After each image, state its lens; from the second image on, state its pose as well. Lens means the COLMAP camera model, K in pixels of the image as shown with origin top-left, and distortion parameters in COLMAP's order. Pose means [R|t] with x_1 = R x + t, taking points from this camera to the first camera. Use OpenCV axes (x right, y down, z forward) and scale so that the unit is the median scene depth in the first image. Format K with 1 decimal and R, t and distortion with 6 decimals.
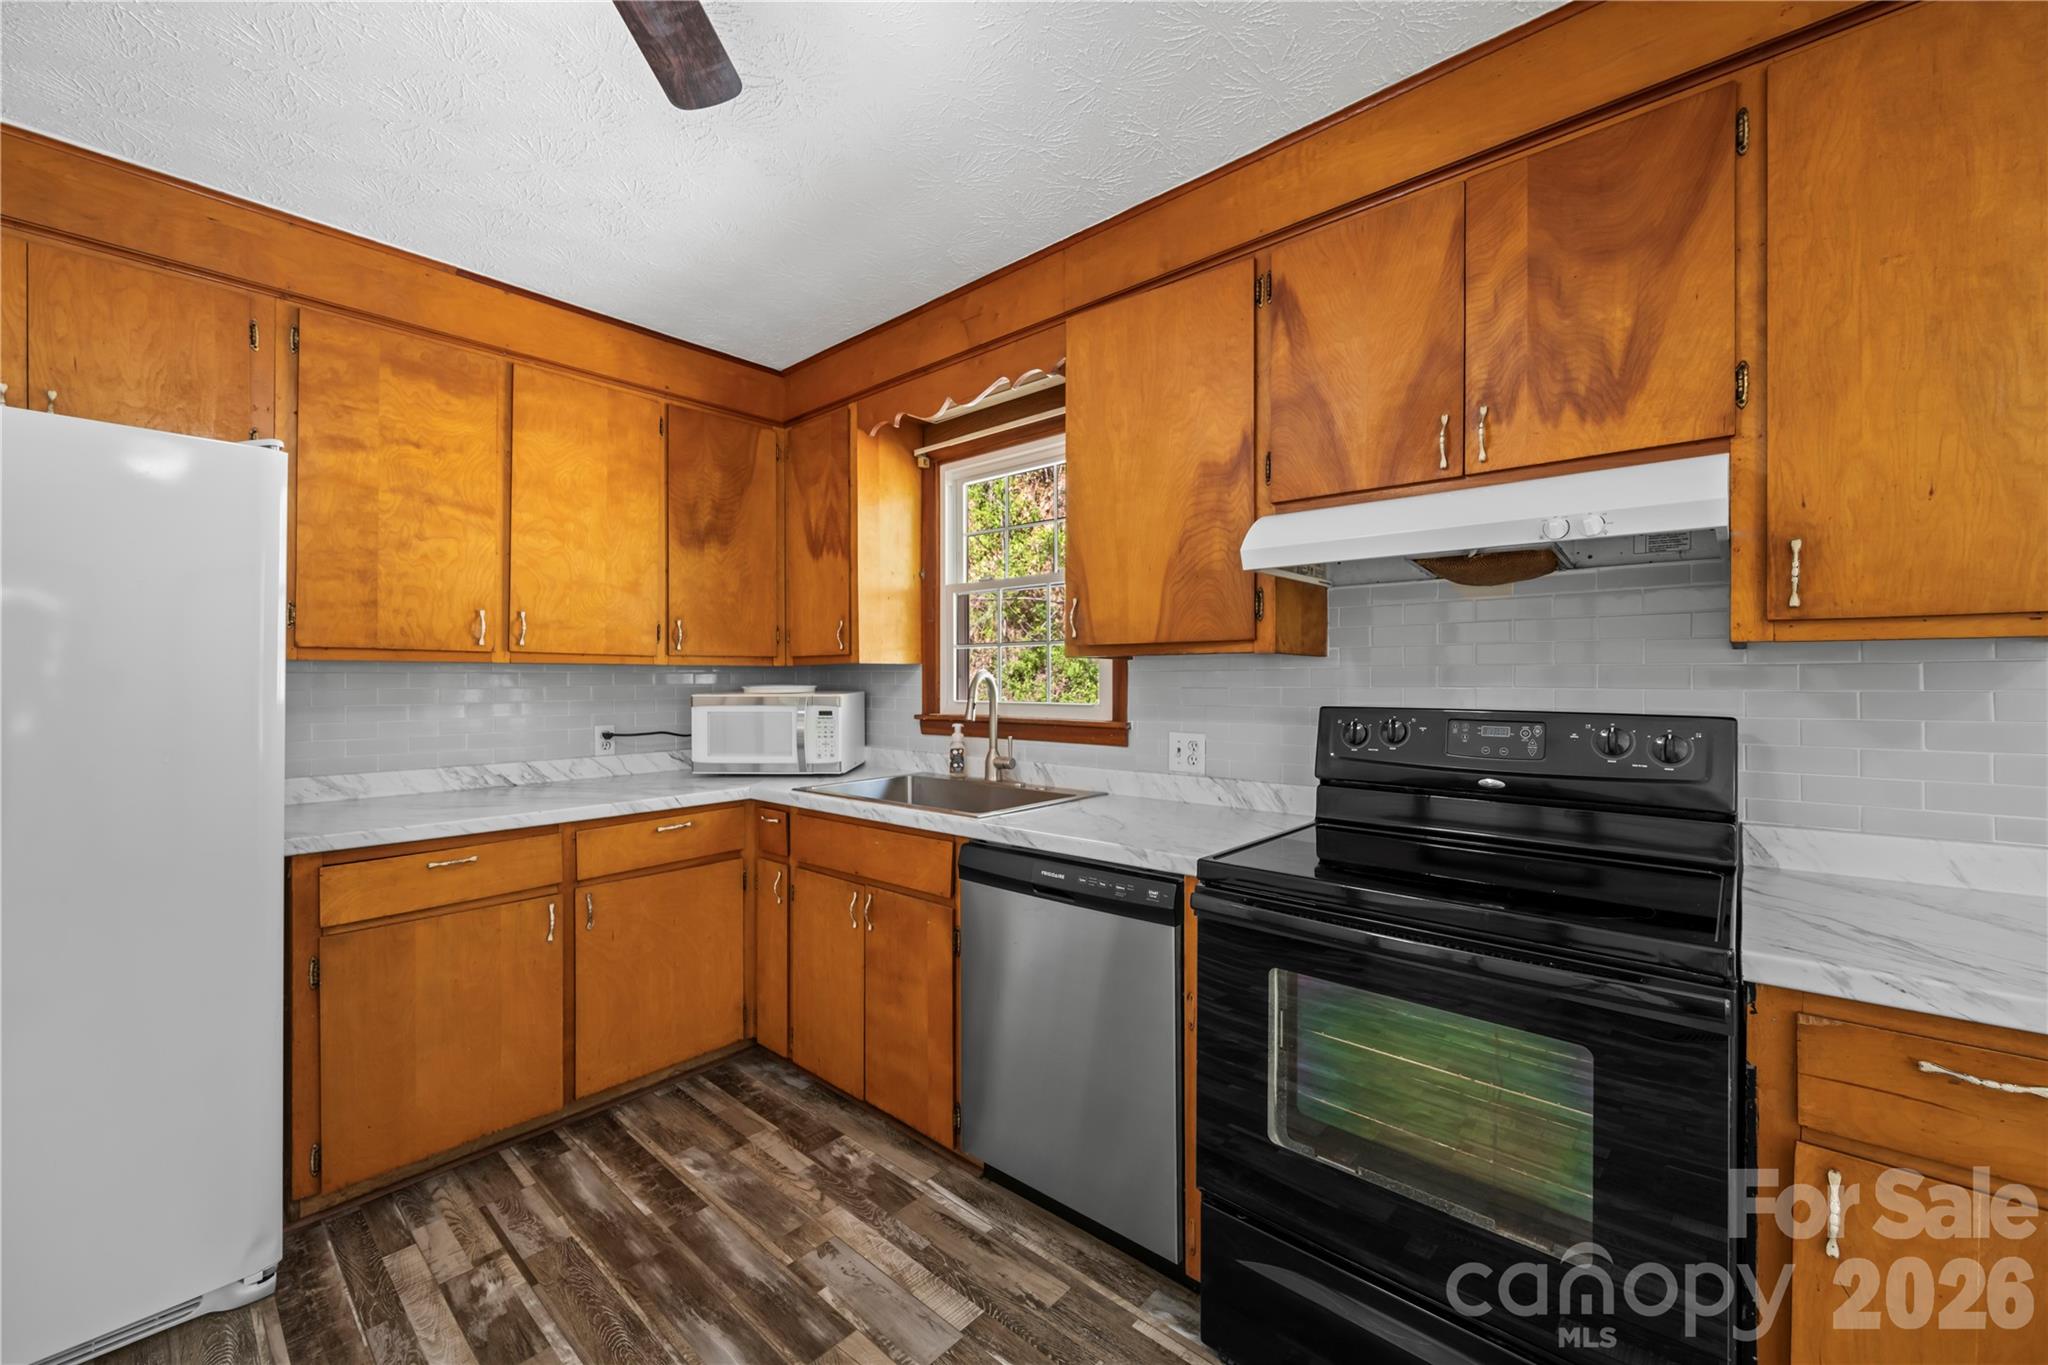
lens RADIAL K [[808.1, 0, 1029.1], [0, 808.1, 675.7], [0, 0, 1]] dist [-0.000140, -0.000055]
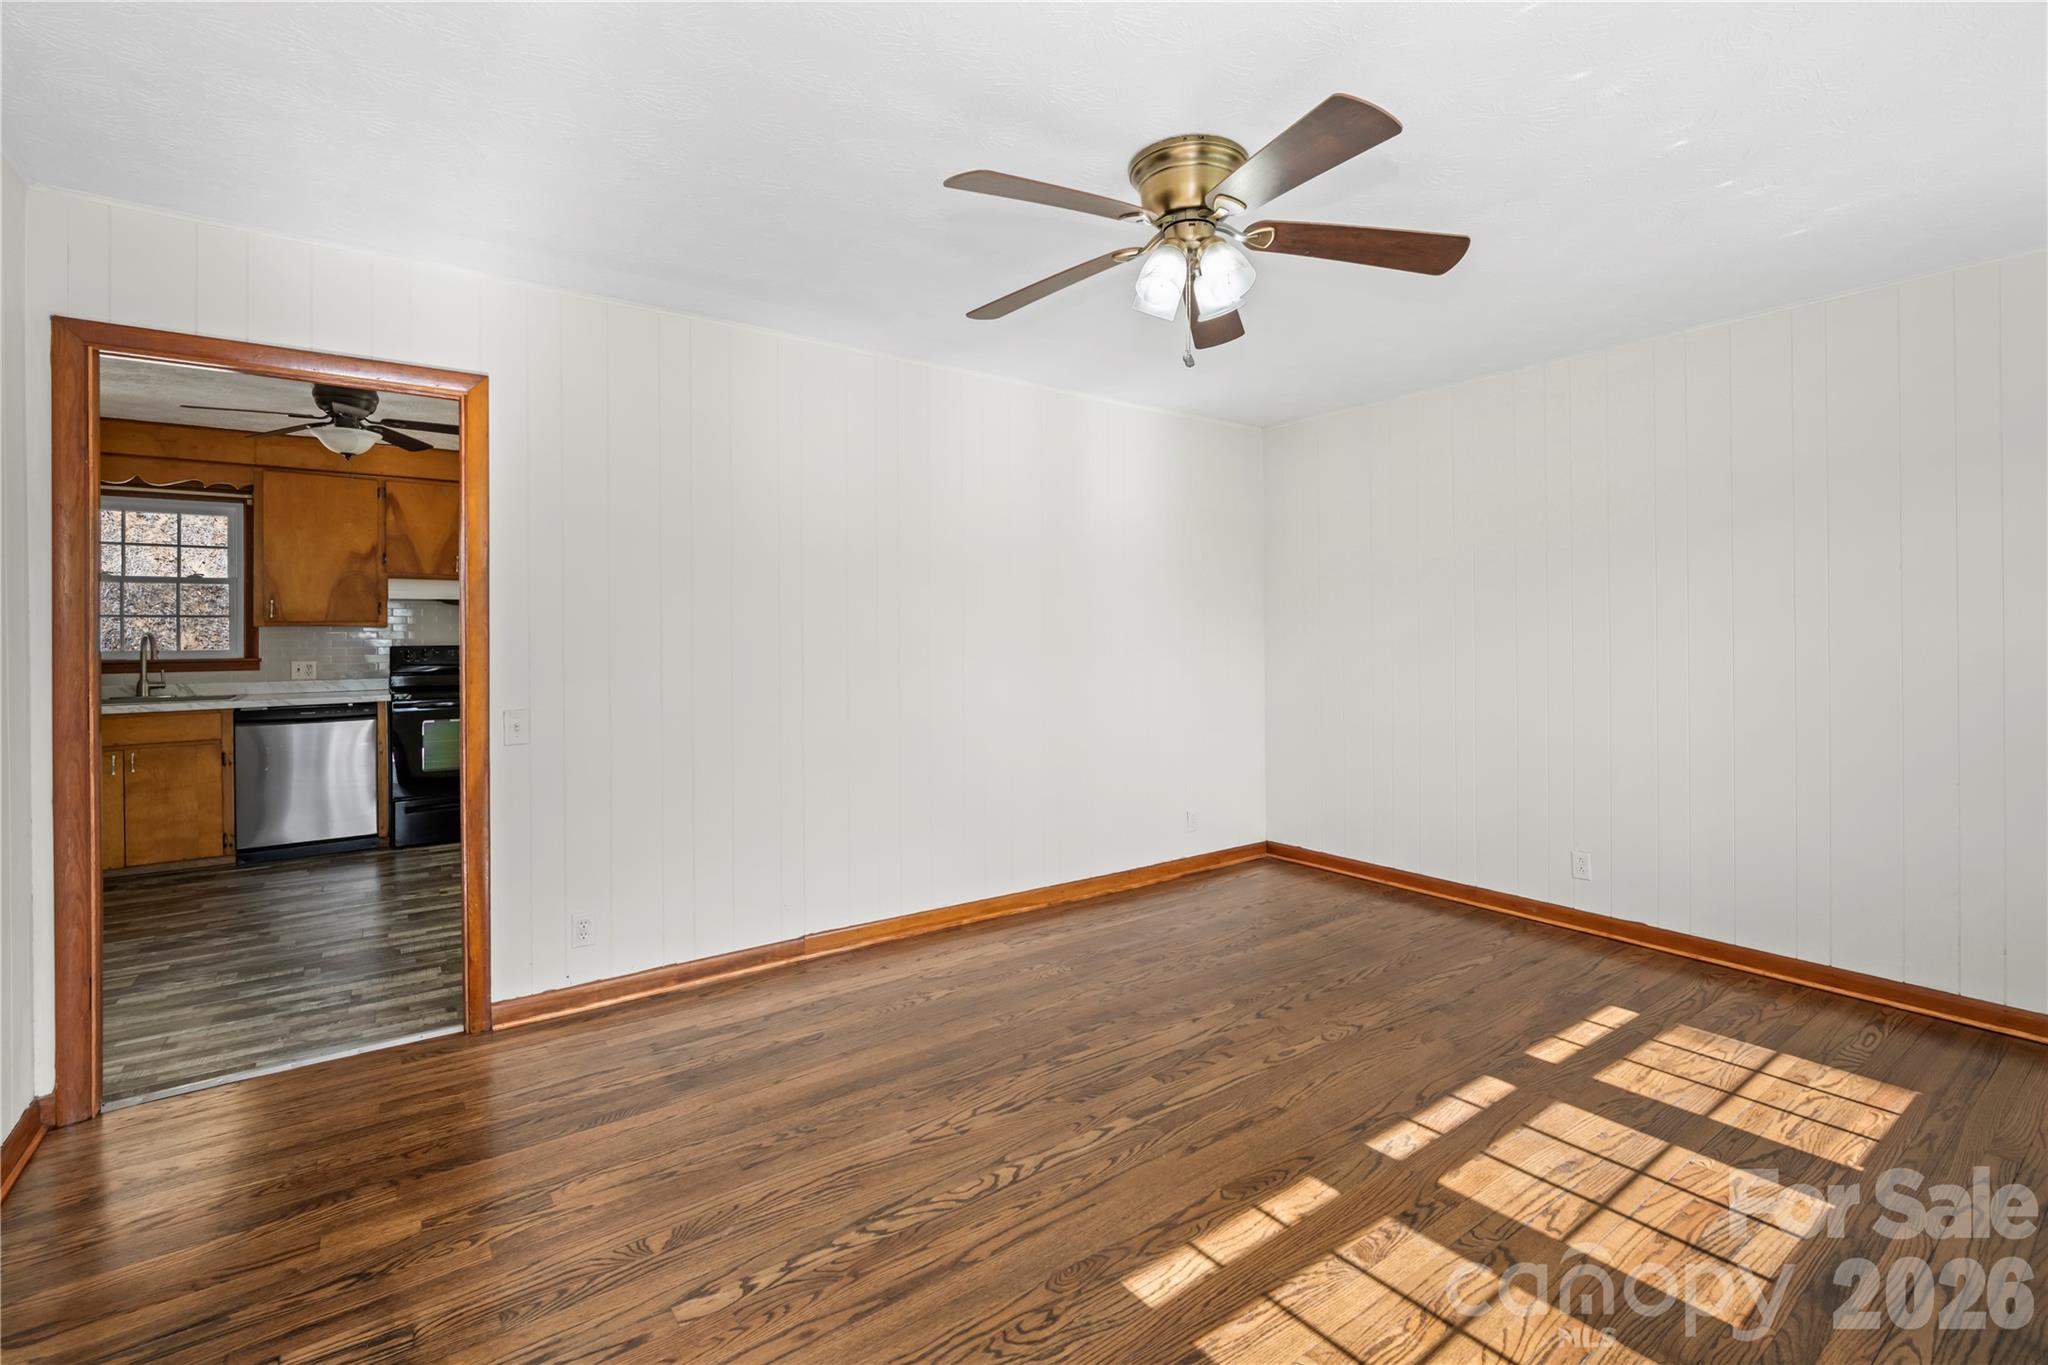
lens RADIAL K [[854.6, 0, 1056.6], [0, 854.6, 631.5], [0, 0, 1]] dist [-0.001621, -0.000871]
pose [[0.165019, 0.001222, 0.986290, -2.095721], [0.000833, 0.999999, -0.001378, -0.004731], [-0.986290, 0.001049, 0.165017, -1.660729]]
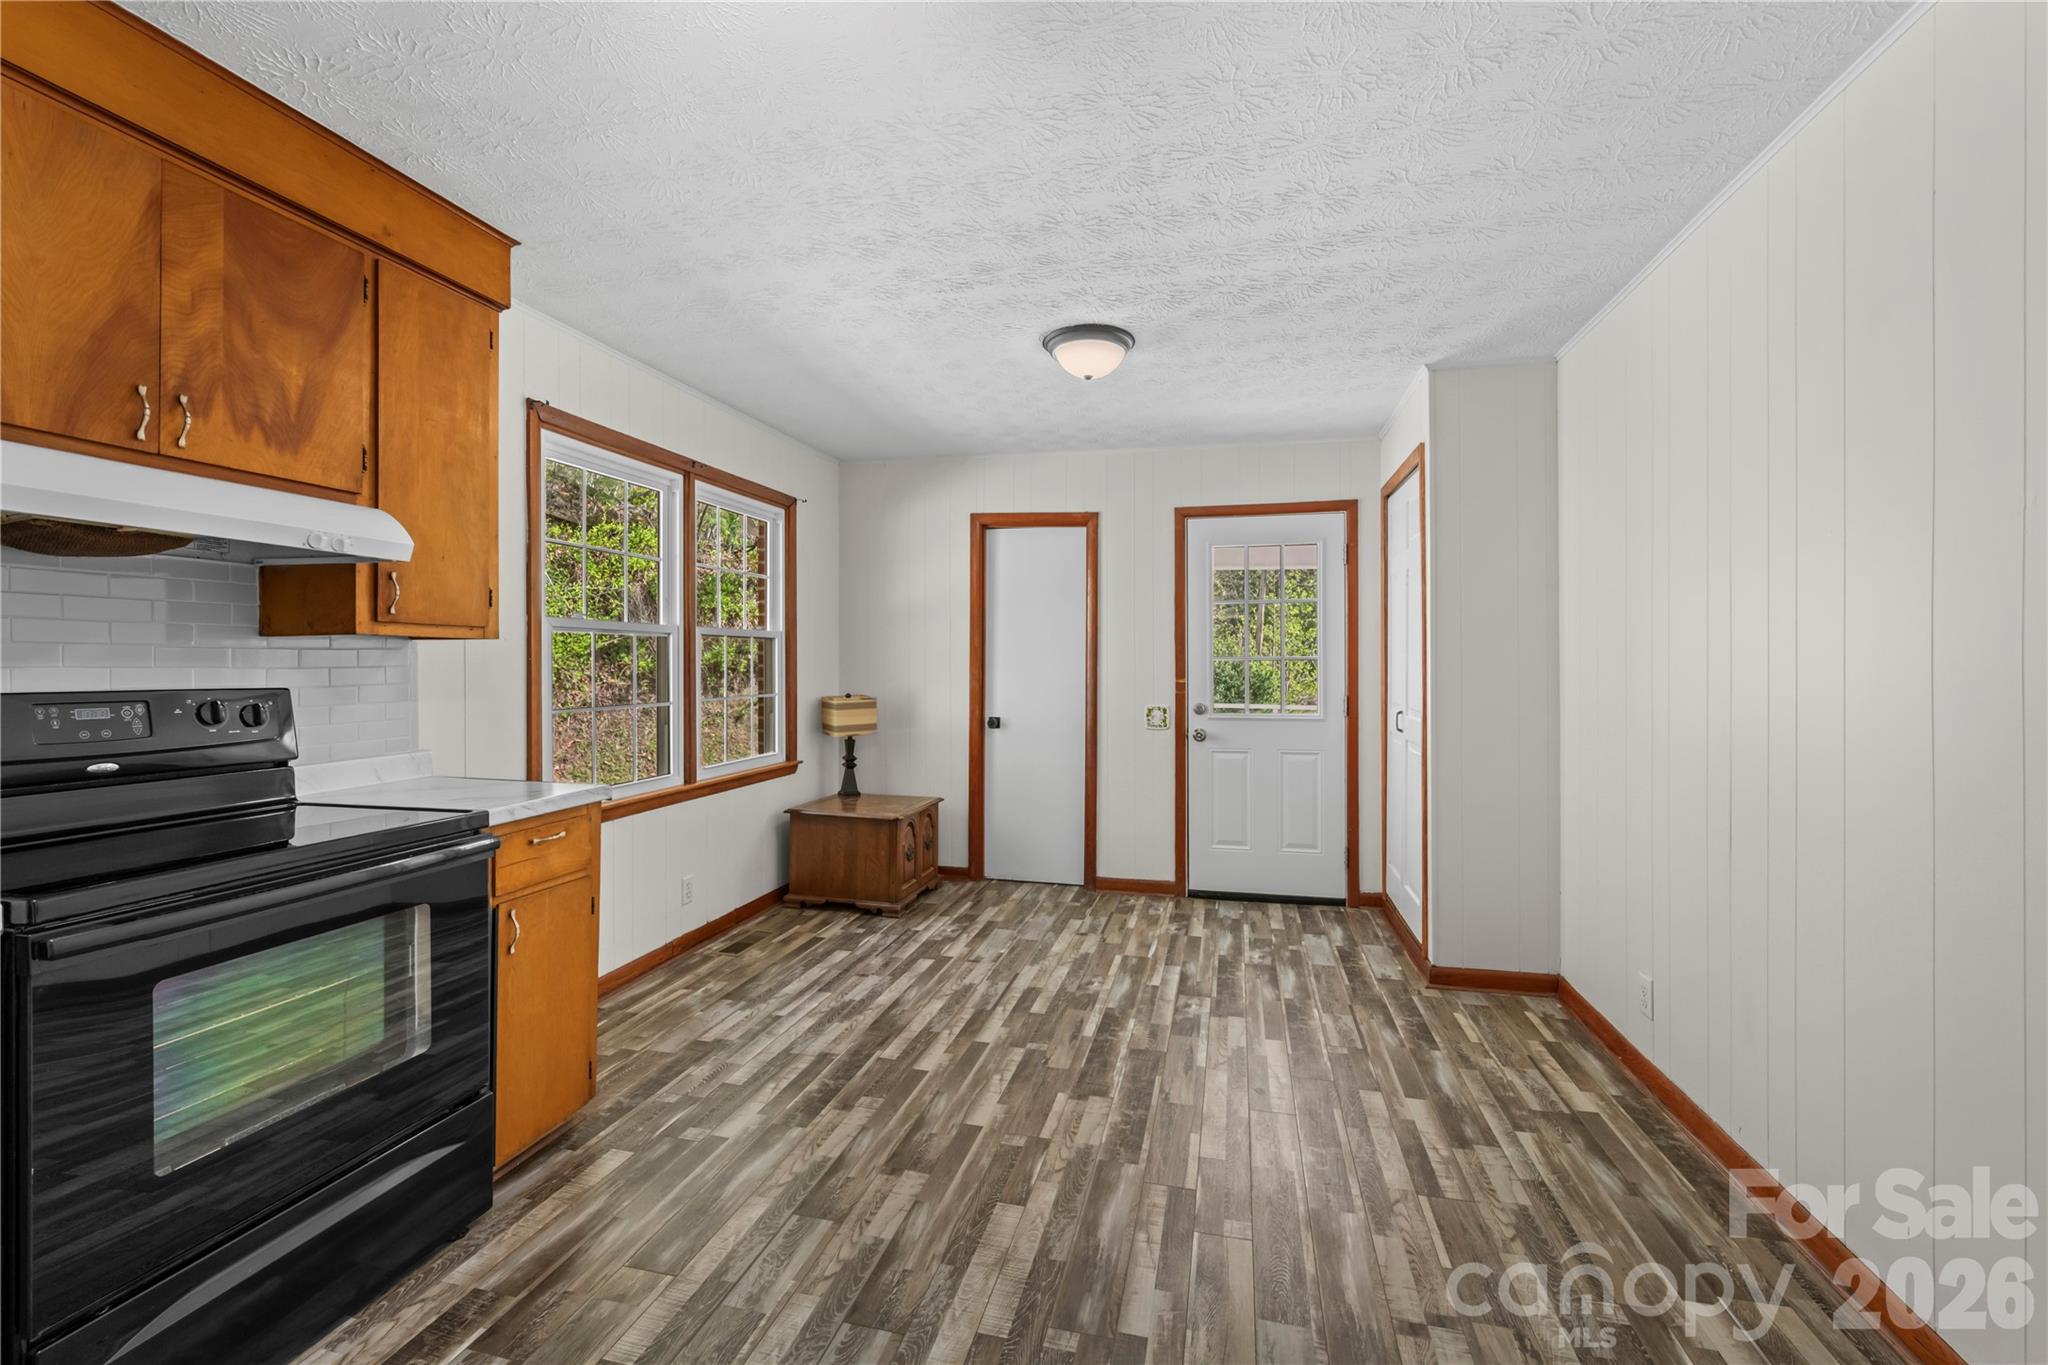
lens RADIAL K [[854.6, 0, 1037.3], [0, 854.6, 662.8], [0, 0, 1]] dist [-0.001621, -0.000871]
pose [[-0.480920, -0.000397, 0.876764, -0.738169], [-0.004284, 0.999989, -0.001897, 0.005449], [-0.876754, -0.004669, -0.480917, 0.453164]]
